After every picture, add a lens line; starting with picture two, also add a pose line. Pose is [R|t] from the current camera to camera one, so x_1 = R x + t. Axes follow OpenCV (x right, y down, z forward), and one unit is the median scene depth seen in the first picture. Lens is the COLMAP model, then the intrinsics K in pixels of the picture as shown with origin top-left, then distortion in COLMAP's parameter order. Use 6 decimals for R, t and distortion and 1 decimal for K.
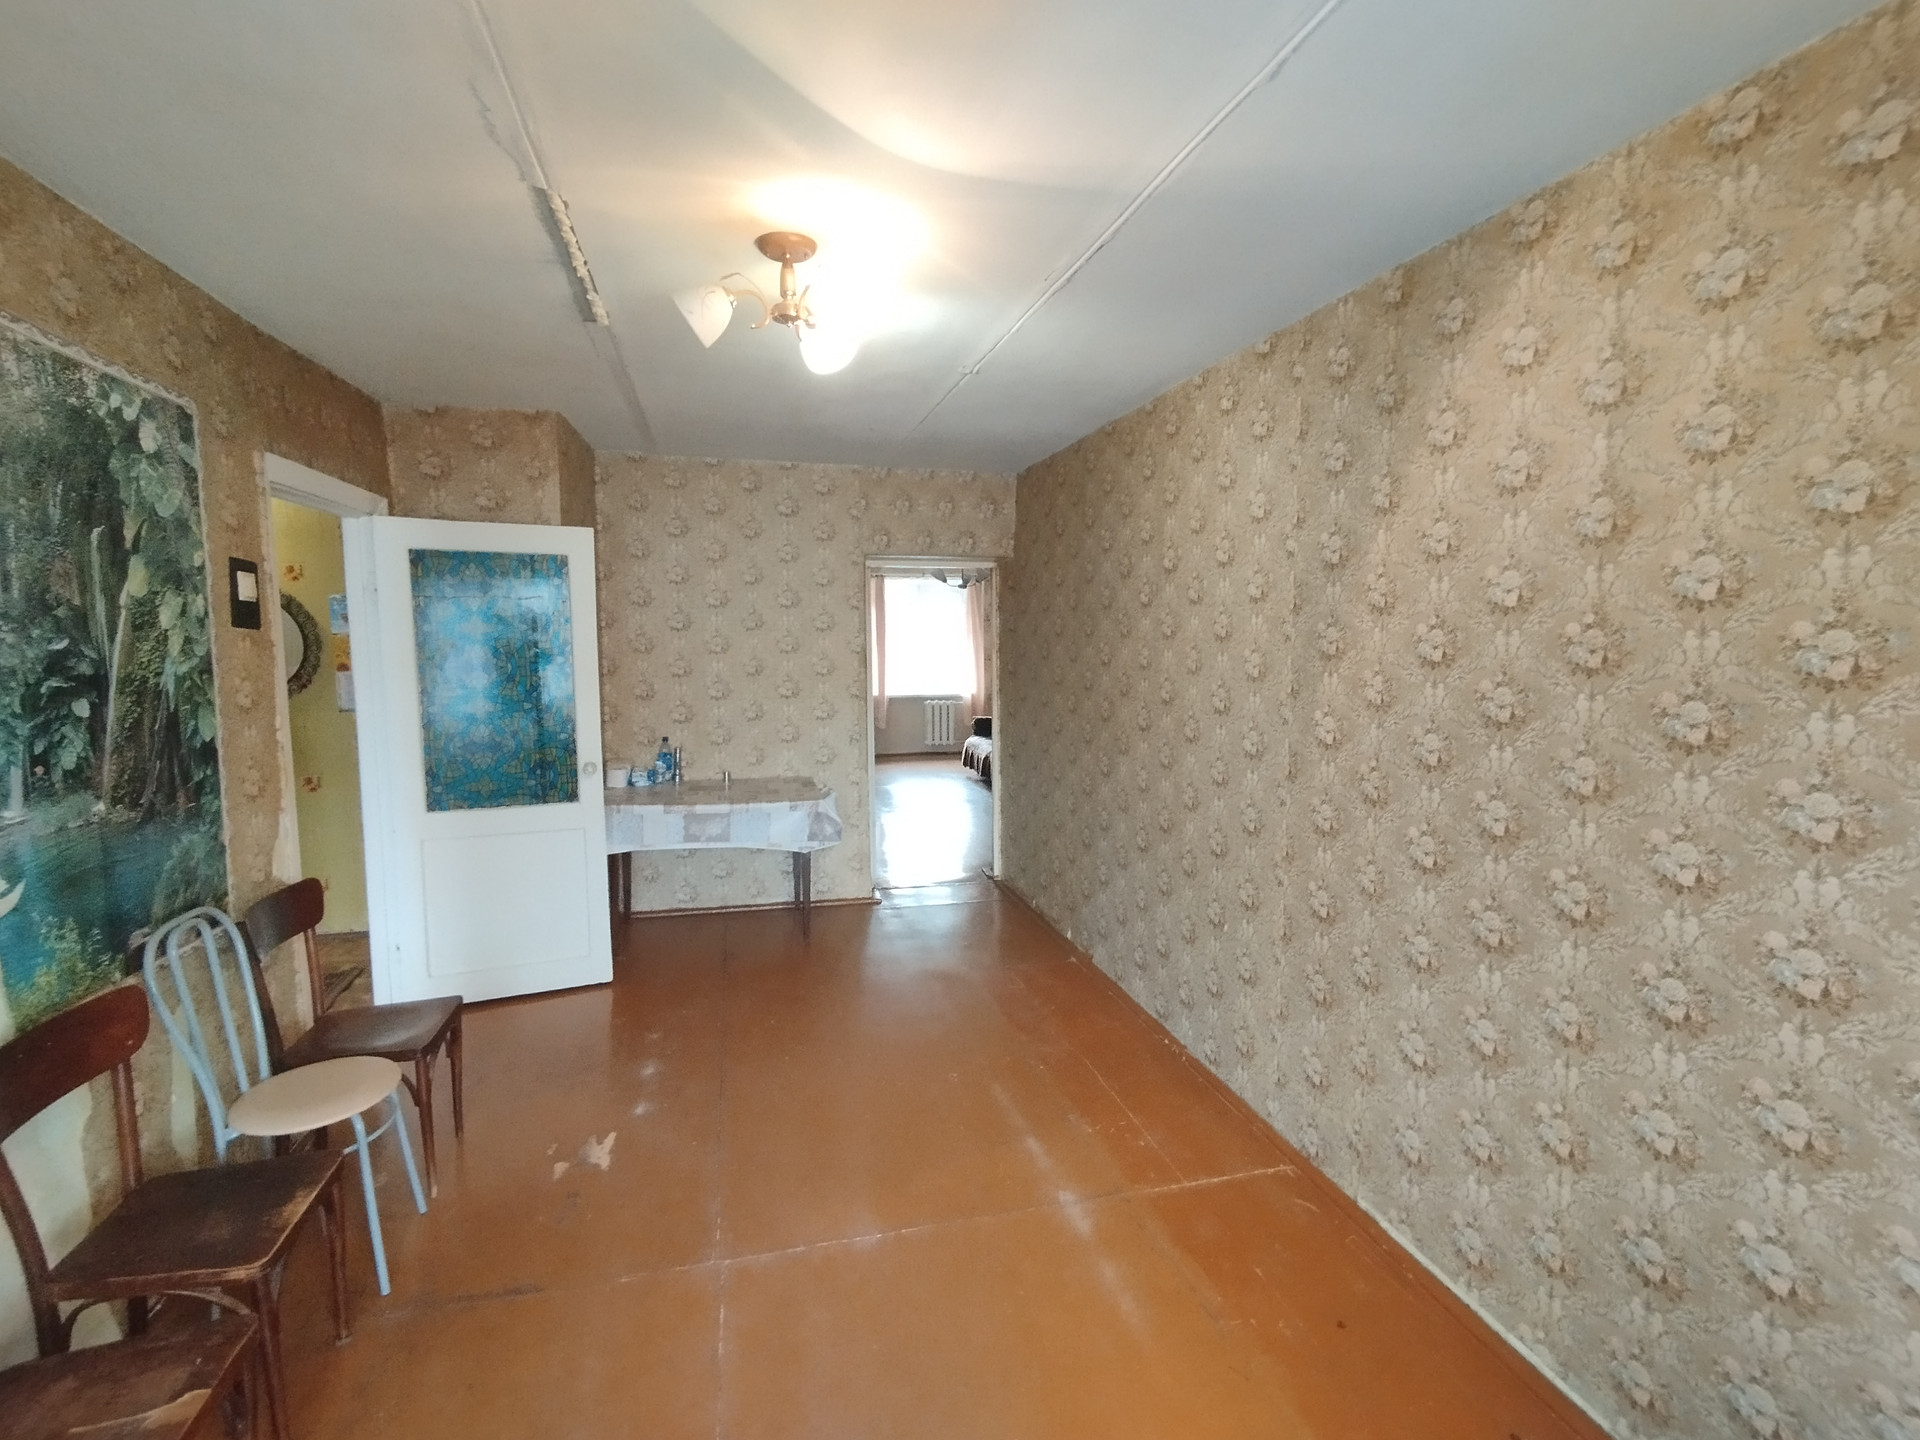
lens RADIAL K [[884.1, 0, 960.0], [0, 884.1, 720.0], [0, 0, 1]] dist [0.002581, -0.000931]
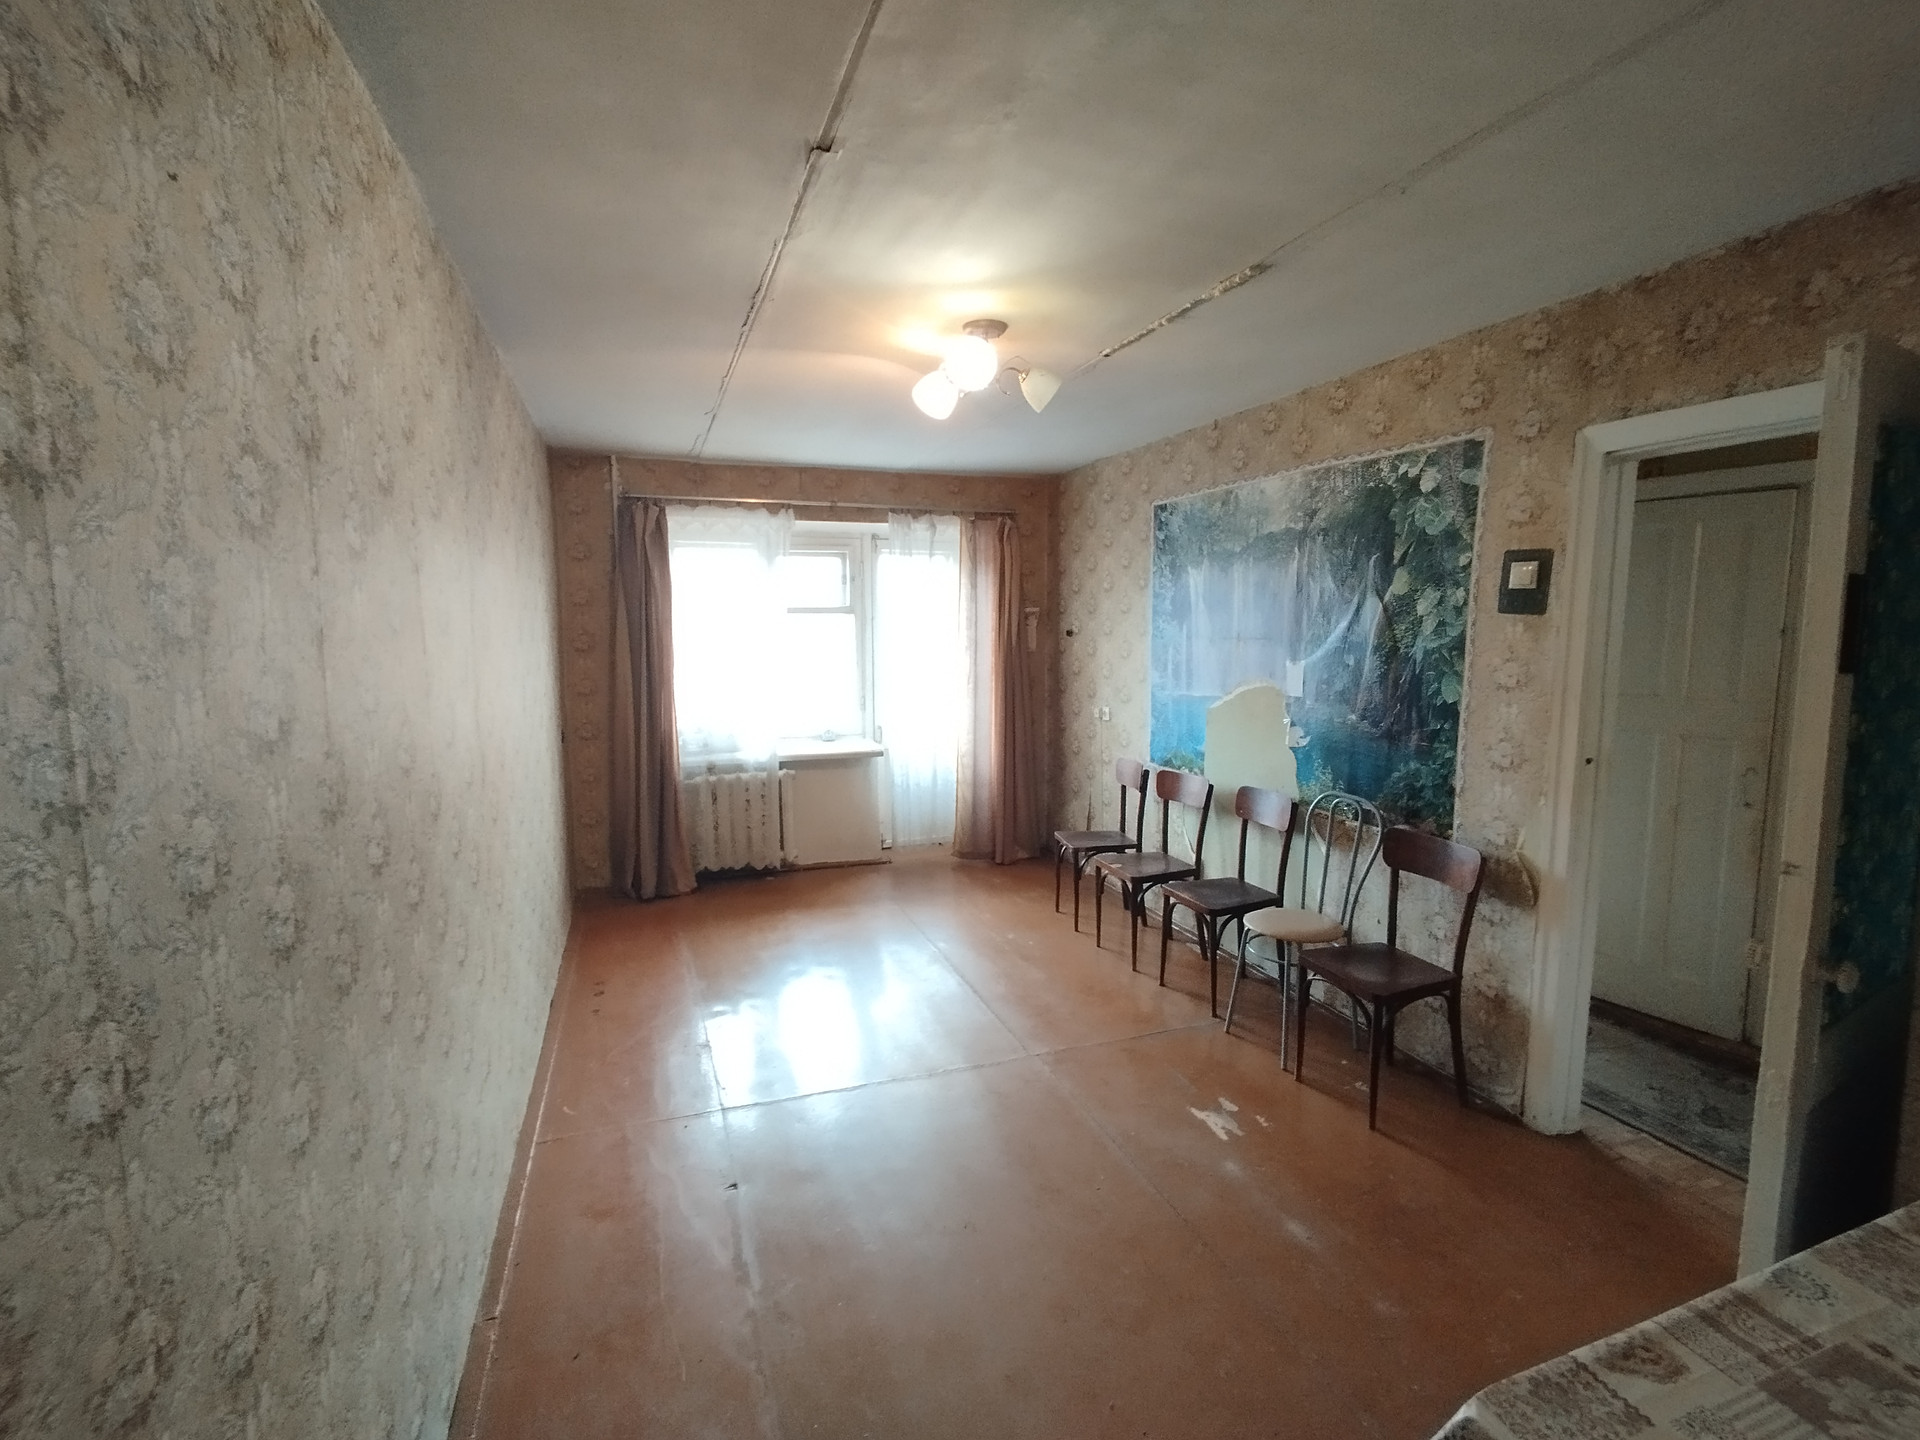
lens RADIAL K [[884.1, 0, 960.0], [0, 884.1, 720.0], [0, 0, 1]] dist [0.002581, -0.000931]
pose [[-0.995412, 0.012597, -0.094849, -0.022867], [-0.008058, 0.976738, 0.214283, -0.229853], [0.095342, 0.214064, -0.972156, 2.273476]]
